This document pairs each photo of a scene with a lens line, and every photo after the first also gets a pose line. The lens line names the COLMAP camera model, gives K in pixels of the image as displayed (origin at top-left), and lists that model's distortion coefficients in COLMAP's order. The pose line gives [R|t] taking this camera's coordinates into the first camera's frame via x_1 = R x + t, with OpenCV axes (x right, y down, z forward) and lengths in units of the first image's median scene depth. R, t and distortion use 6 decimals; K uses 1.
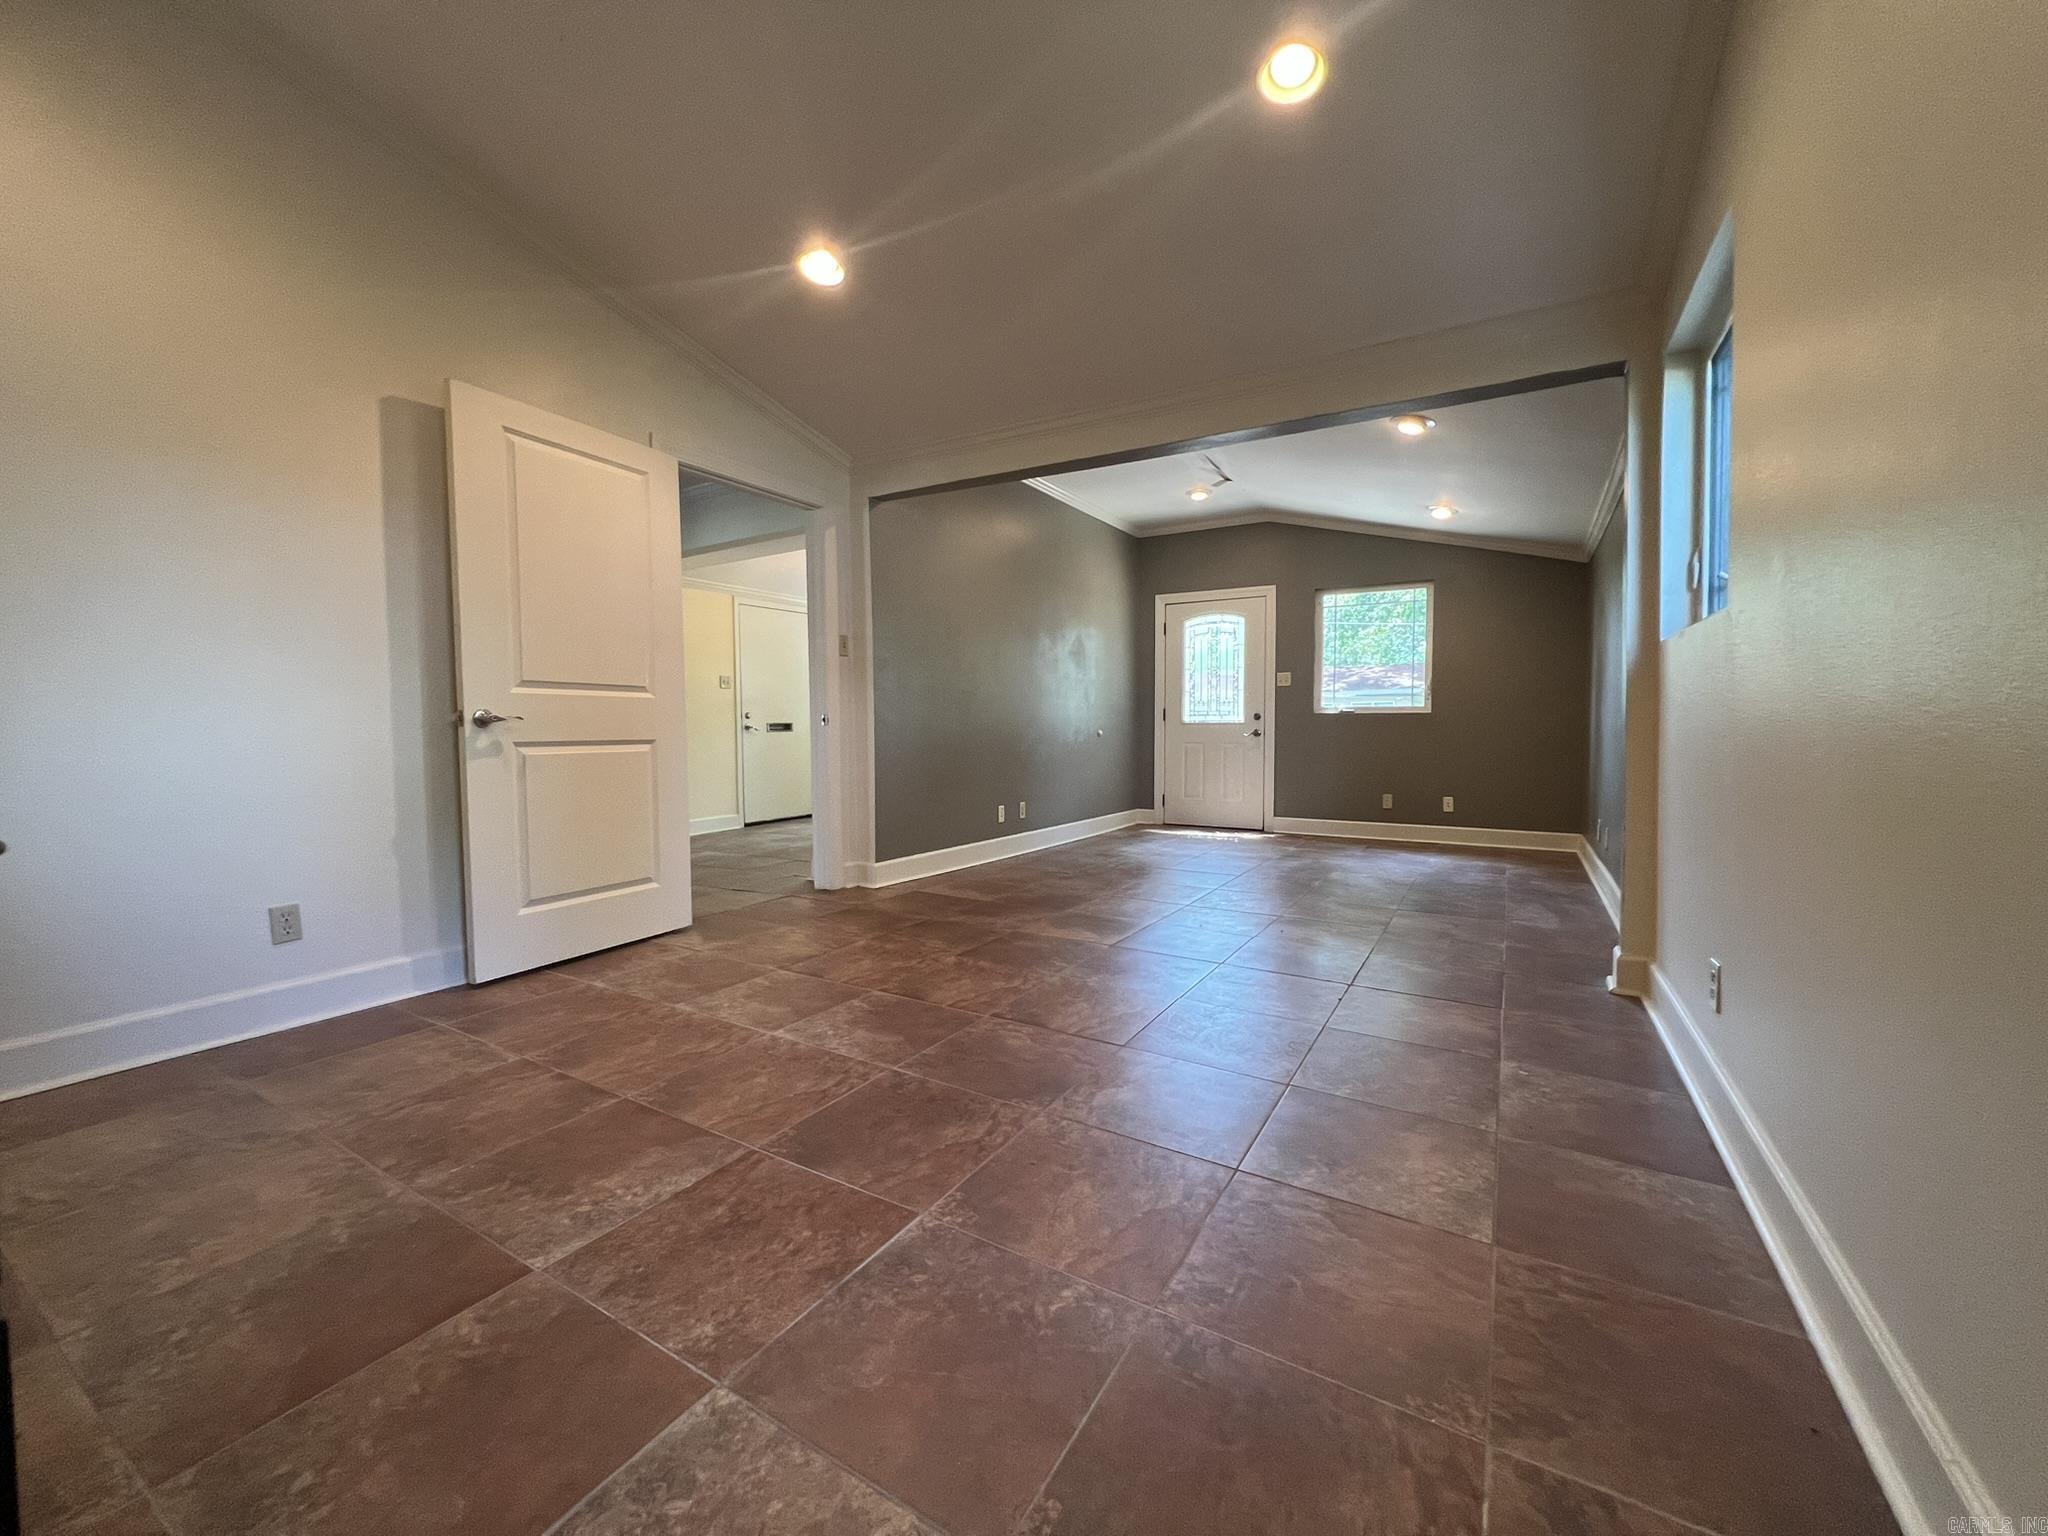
lens RADIAL K [[817.2, 0, 1016.3], [0, 817.2, 762.3], [0, 0, 1]] dist [-0.001745, -0.000324]
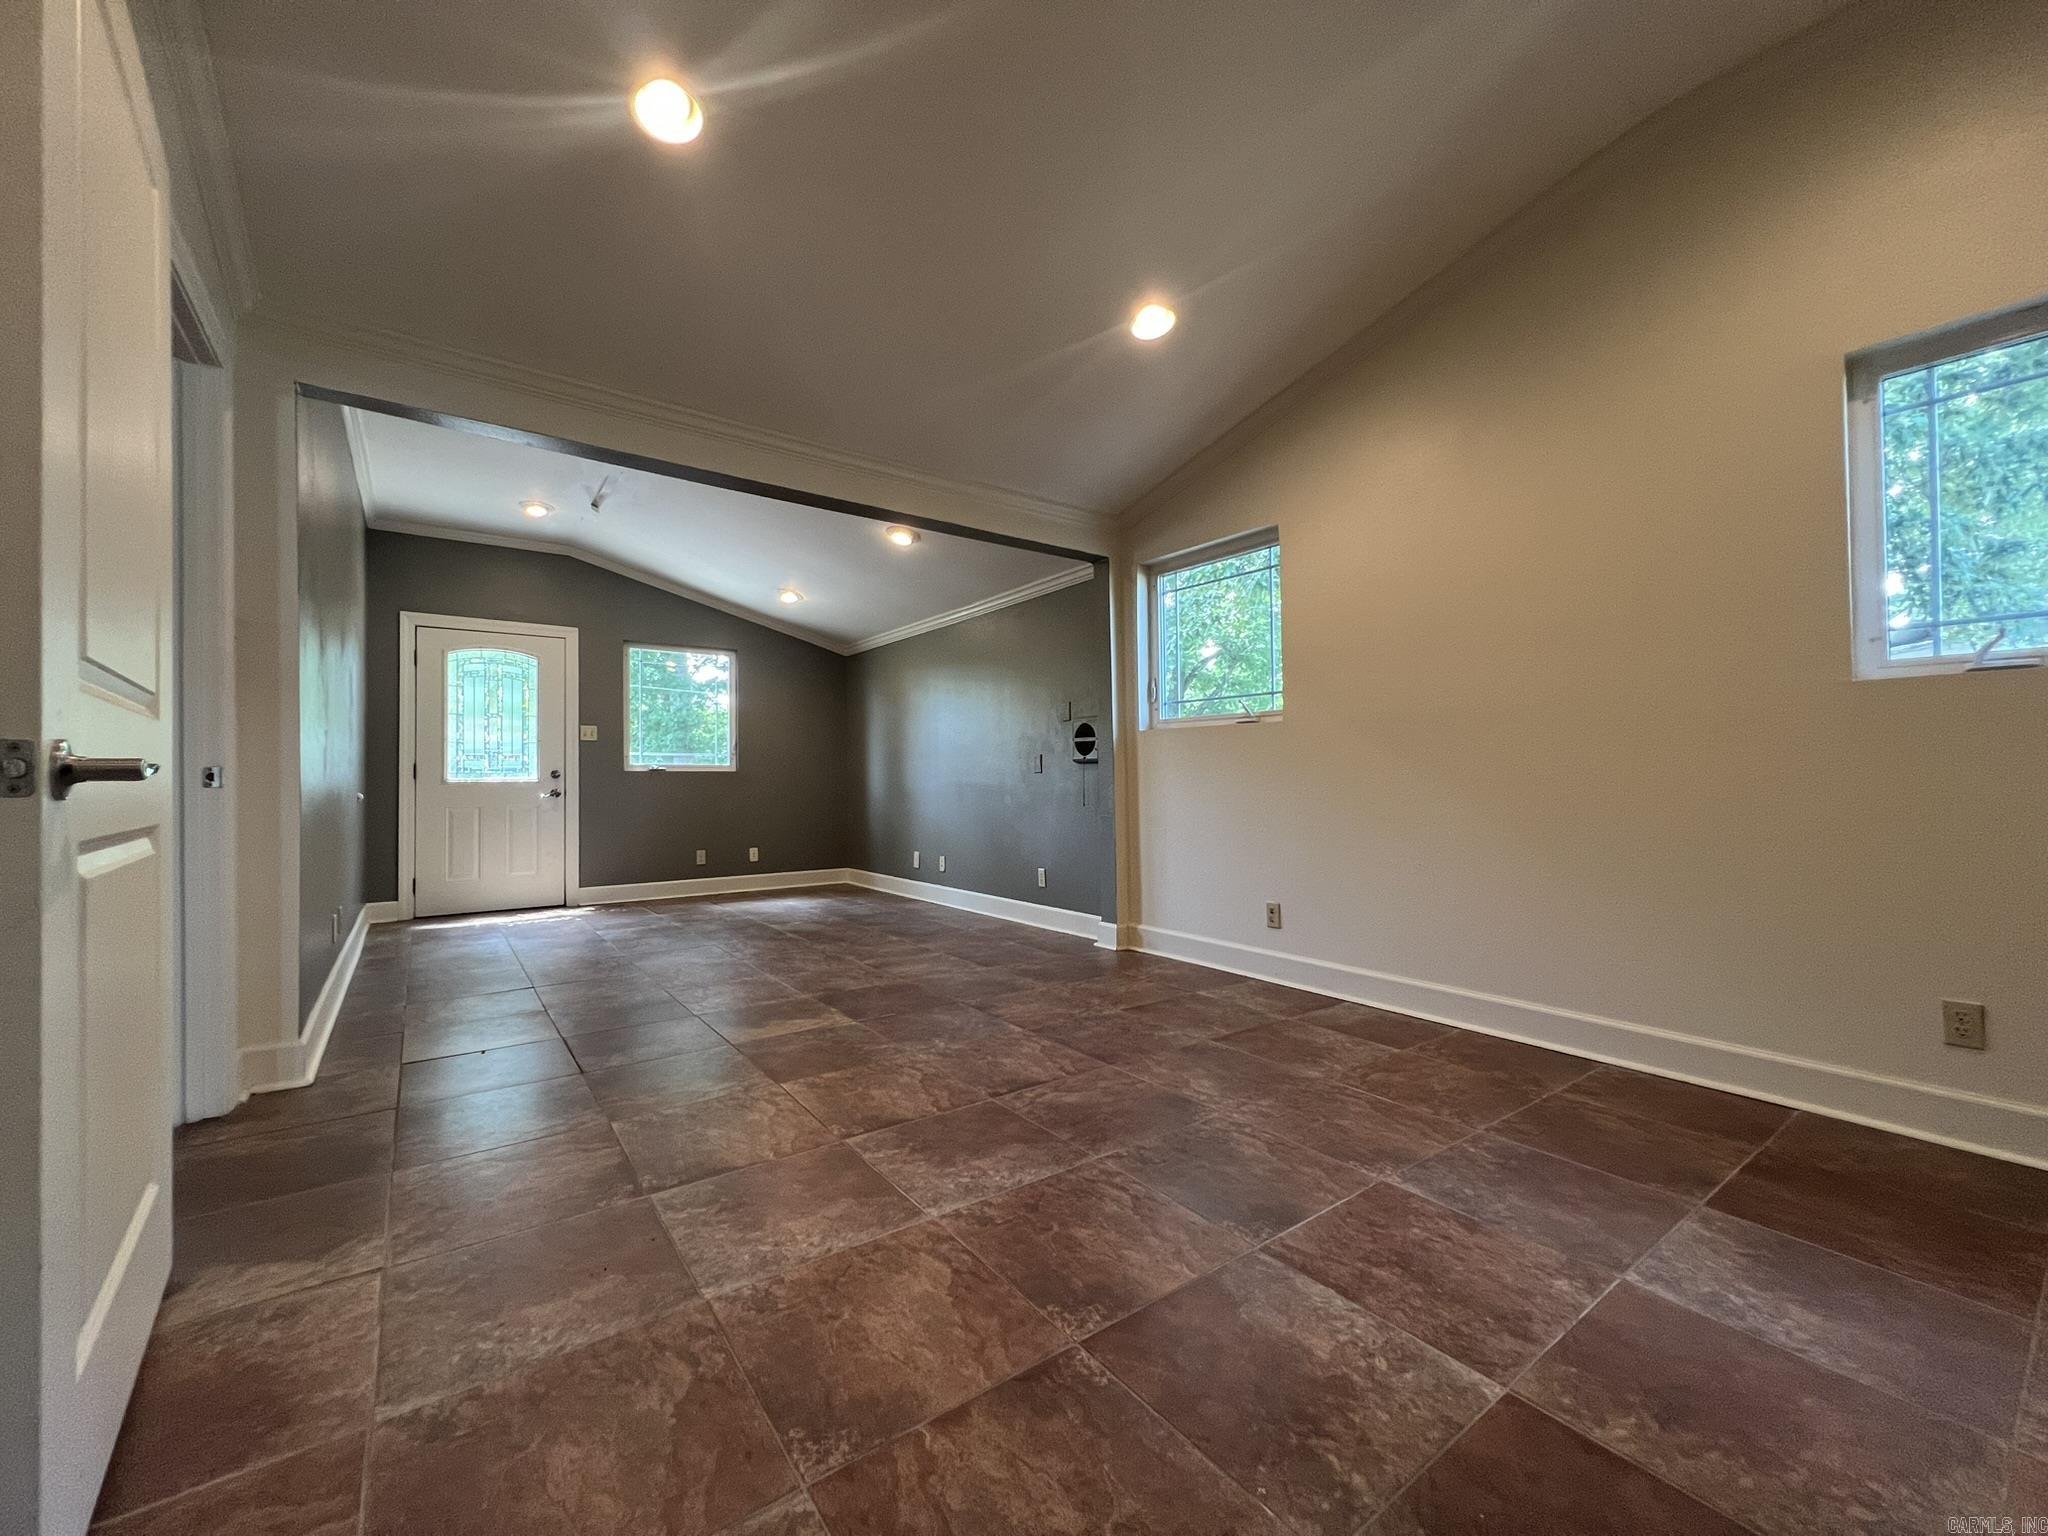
lens RADIAL K [[817.0, 0, 1020.0], [0, 817.0, 763.3], [0, 0, 1]] dist [-0.001232, 0.000163]
pose [[0.387117, 0.016355, 0.921886, -0.867344], [0.048876, 0.998073, -0.038231, -0.029241], [-0.920734, 0.059858, 0.385572, 0.587954]]
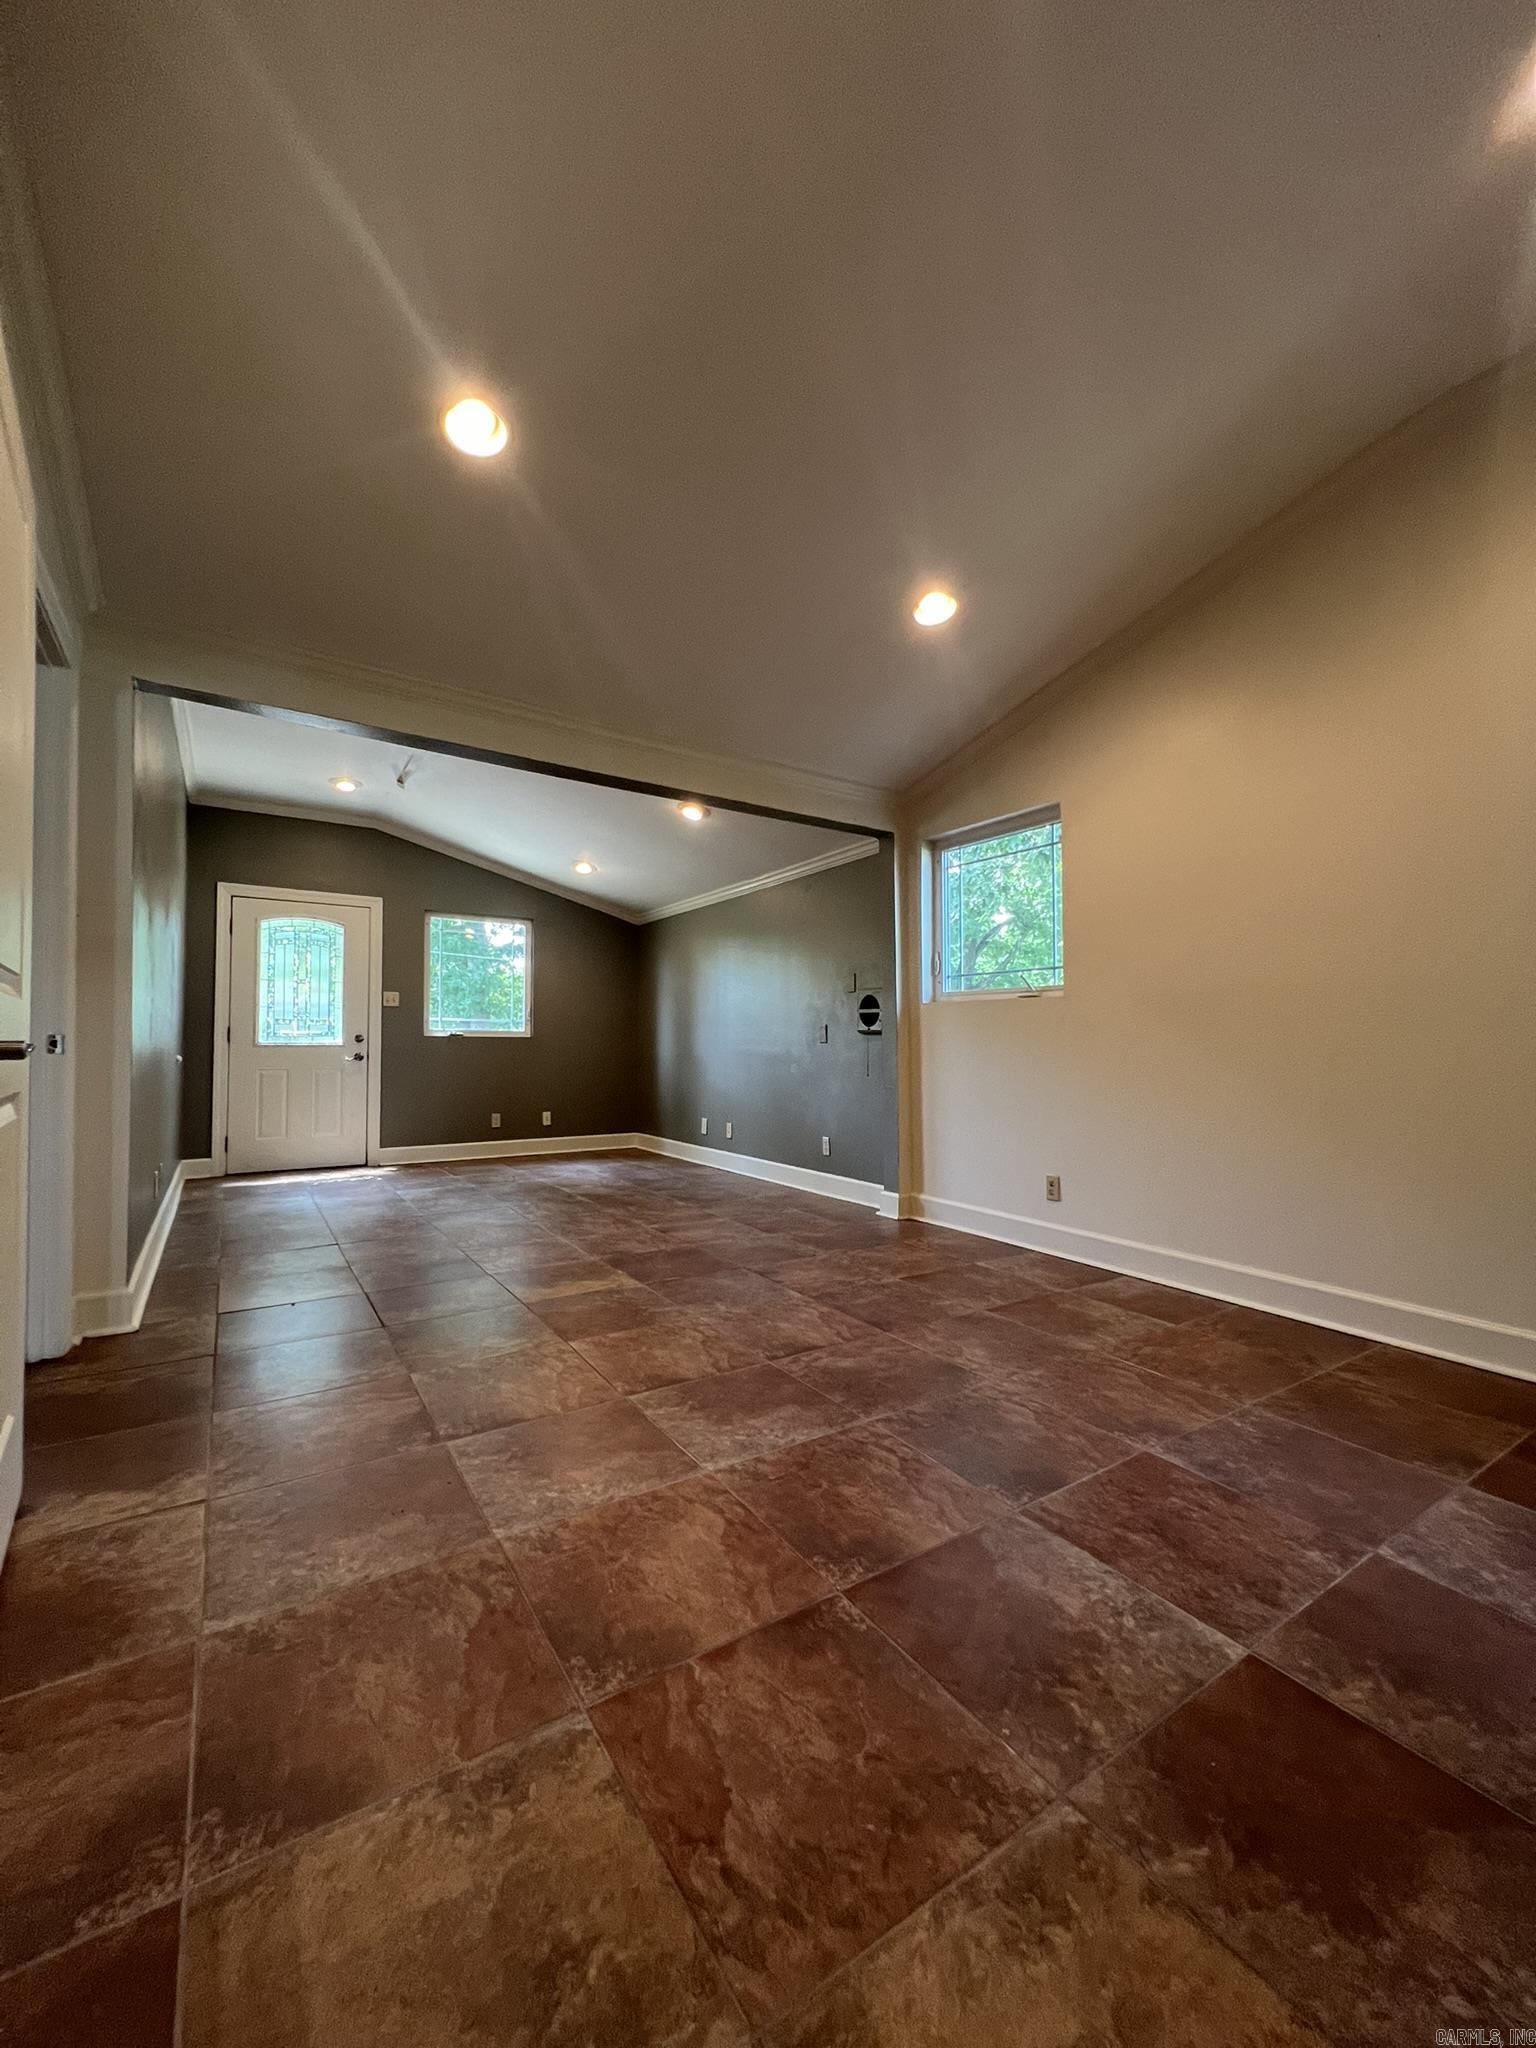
lens RADIAL K [[818.1, 0, 775.6], [0, 818.1, 1019.8], [0, 0, 1]] dist [-0.002509, -0.000116]
pose [[0.426869, 0.029433, 0.903834, -0.897607], [0.037397, 0.998041, -0.050163, -0.039230], [-0.903540, 0.055214, 0.424932, 0.560242]]
